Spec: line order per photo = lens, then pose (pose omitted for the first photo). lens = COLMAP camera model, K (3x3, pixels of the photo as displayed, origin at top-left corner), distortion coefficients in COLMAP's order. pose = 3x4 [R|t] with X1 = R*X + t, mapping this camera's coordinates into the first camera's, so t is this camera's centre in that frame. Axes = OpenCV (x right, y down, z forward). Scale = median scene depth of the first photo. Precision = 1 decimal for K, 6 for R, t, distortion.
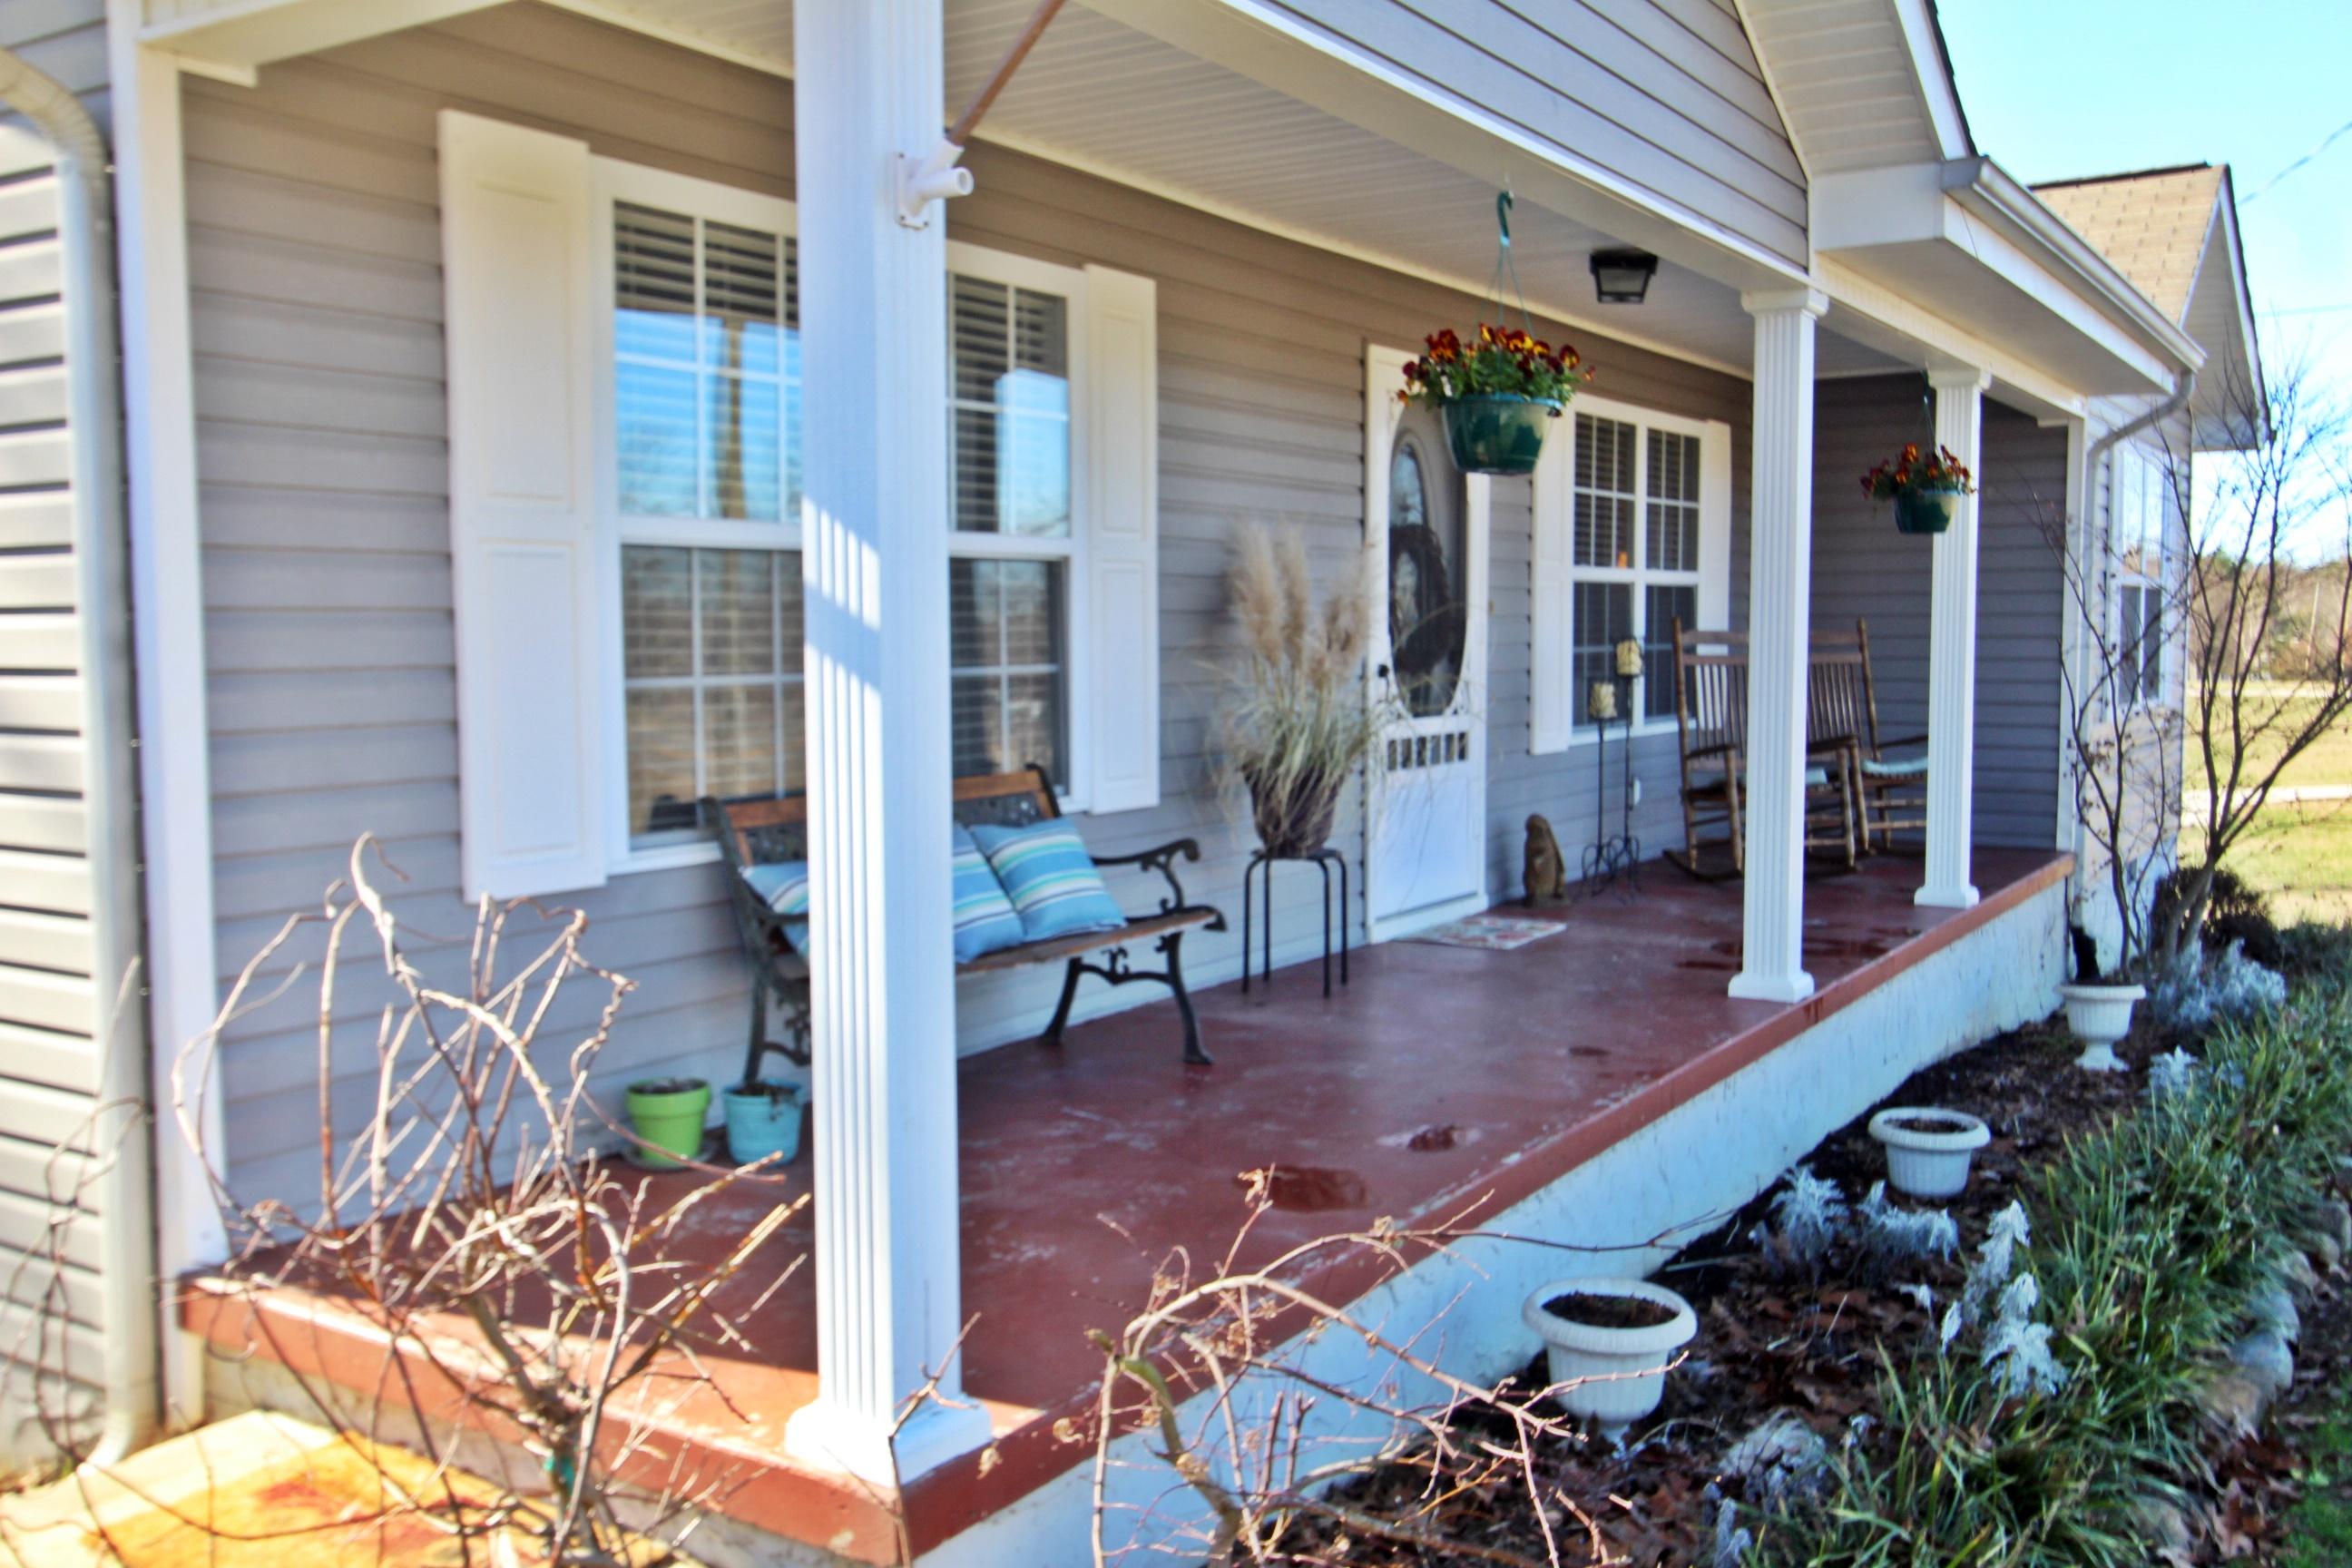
lens RADIAL K [[2064.8, 0, 1182.5], [0, 2064.8, 782.3], [0, 0, 1]] dist [-0.003826, 0.011206]
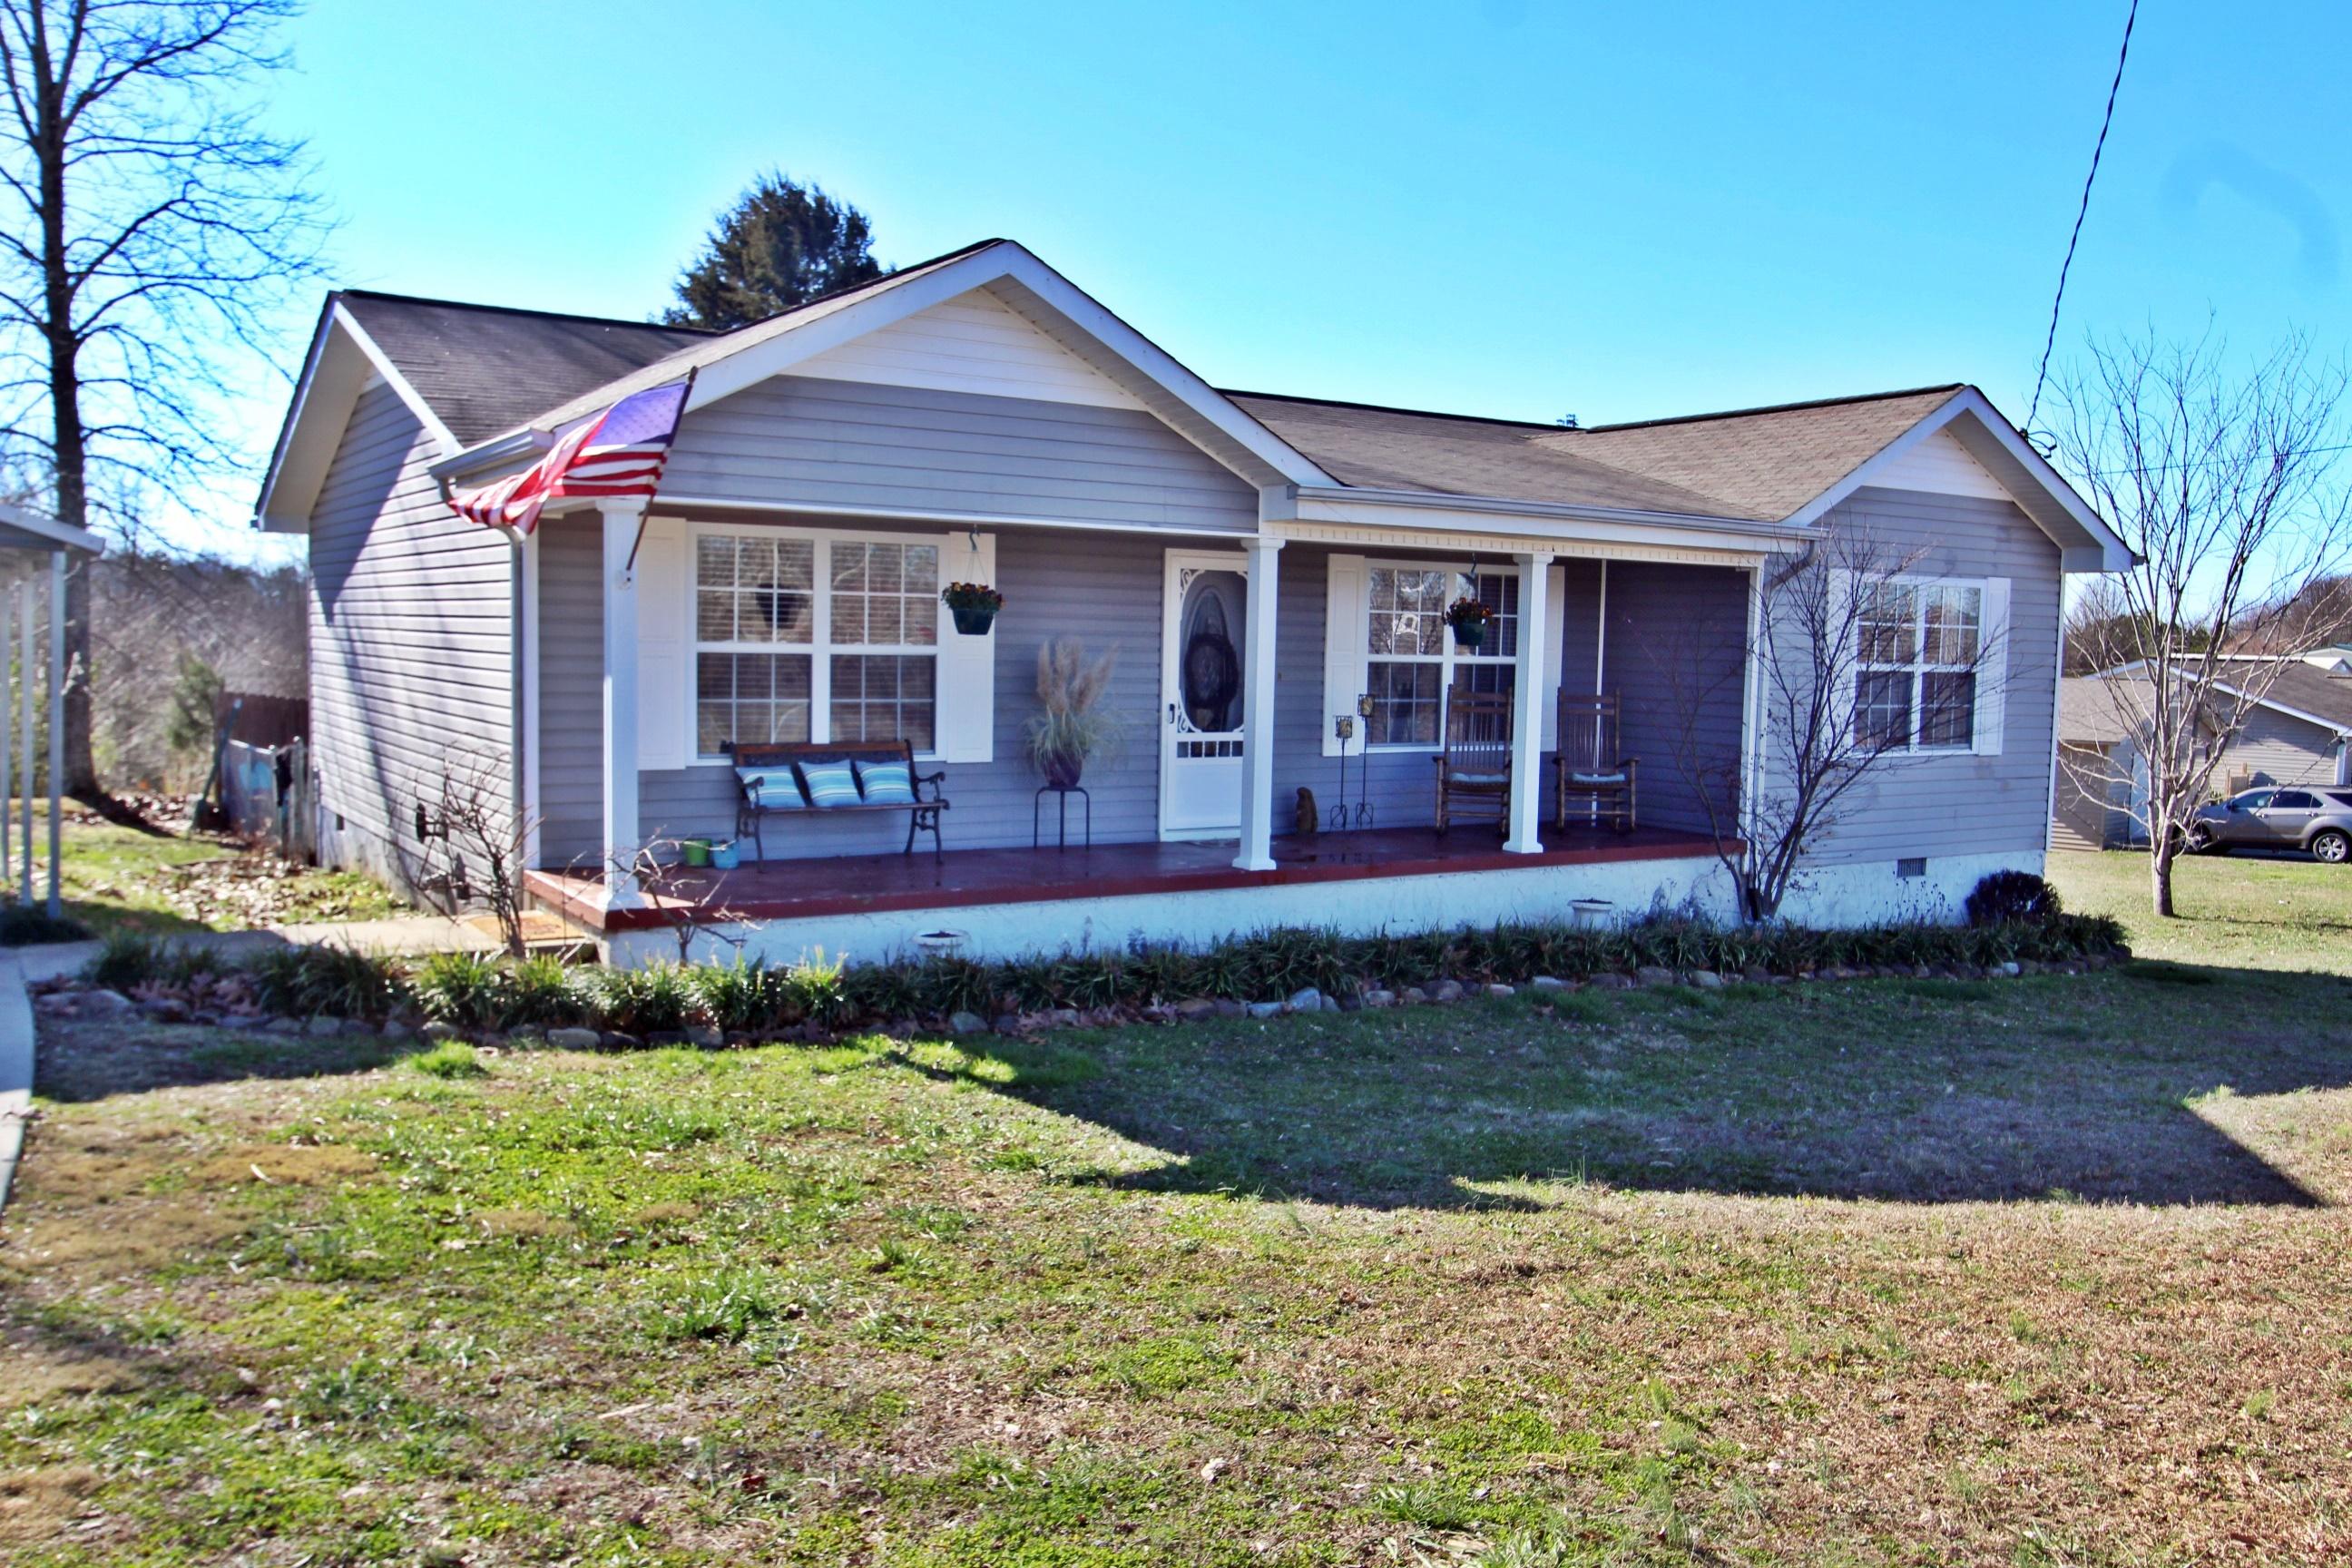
lens RADIAL K [[1907.7, 0, 1175.3], [0, 1907.7, 782.6], [0, 0, 1]] dist [-0.000261, 0.006461]
pose [[0.910173, 0.056685, -0.410330, 1.001562], [-0.057857, 0.998279, 0.009573, 0.001818], [0.410167, 0.015028, 0.911887, -0.805331]]
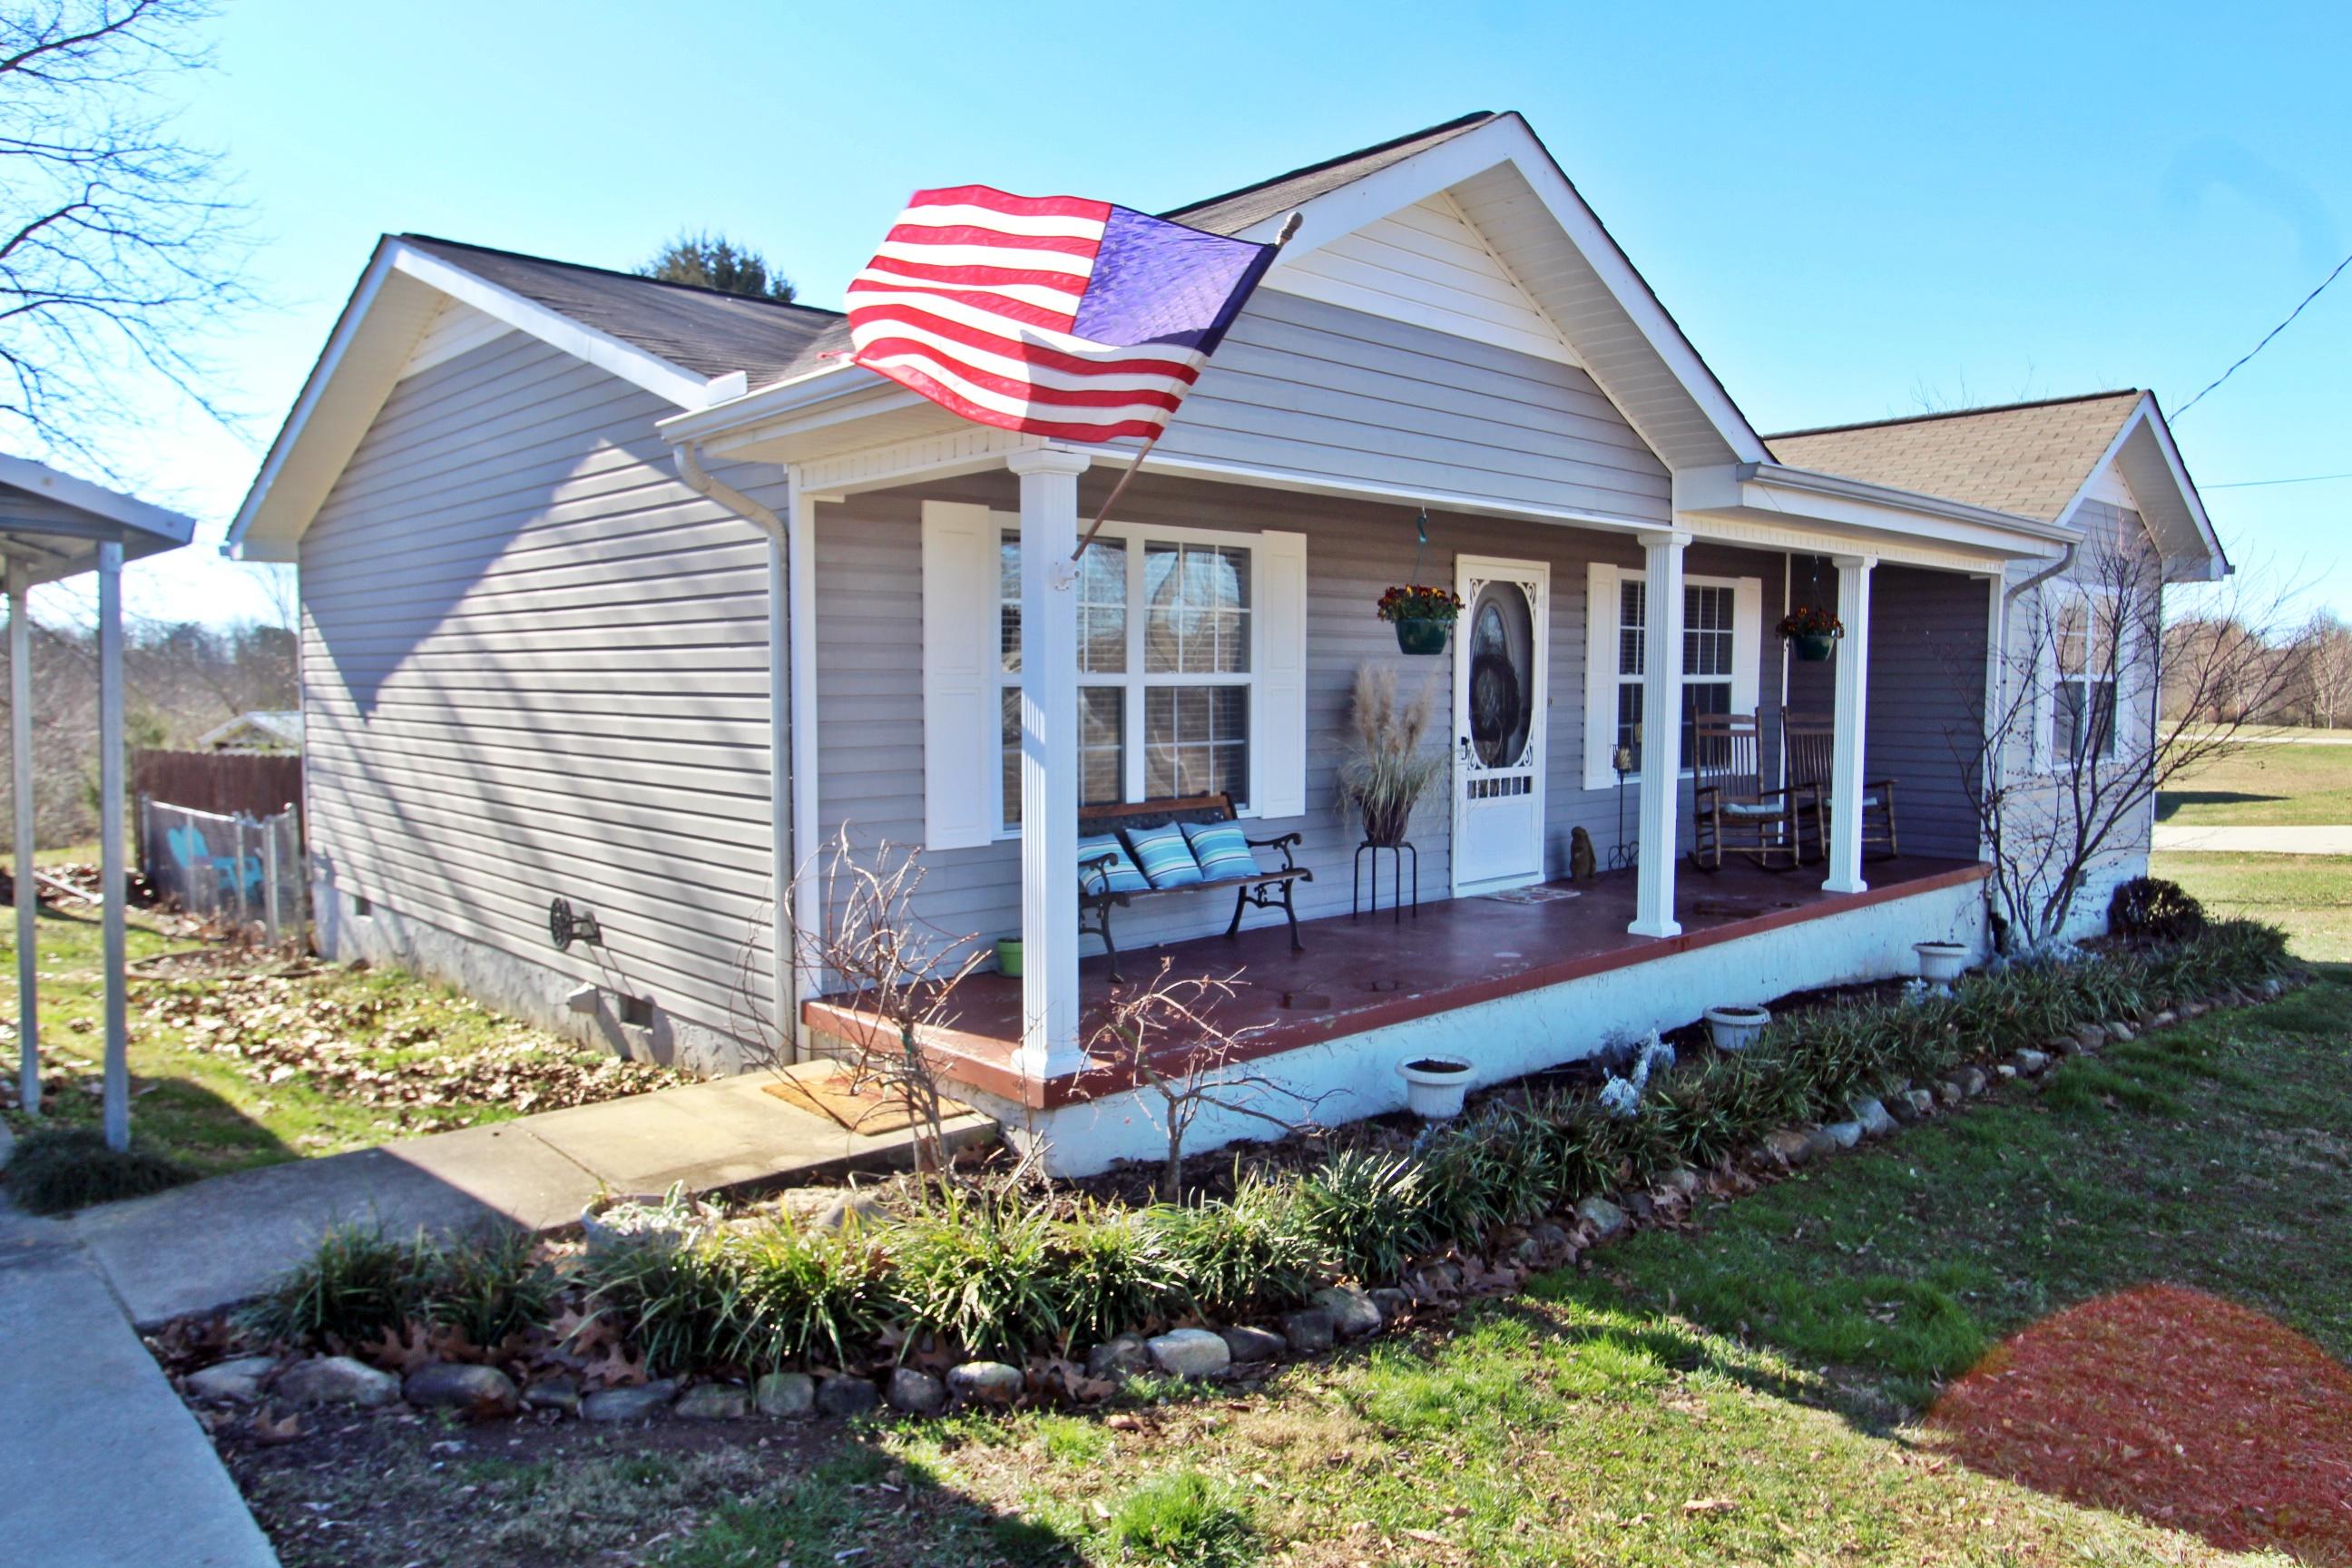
lens RADIAL K [[1547.4, 0, 1177.2], [0, 1547.4, 782.1], [0, 0, 1]] dist [-0.018685, 0.007565]
pose [[0.968994, 0.022958, -0.246015, 0.211196], [-0.024414, 0.999698, -0.002870, -0.011229], [0.245875, 0.008787, 0.969262, -0.360017]]
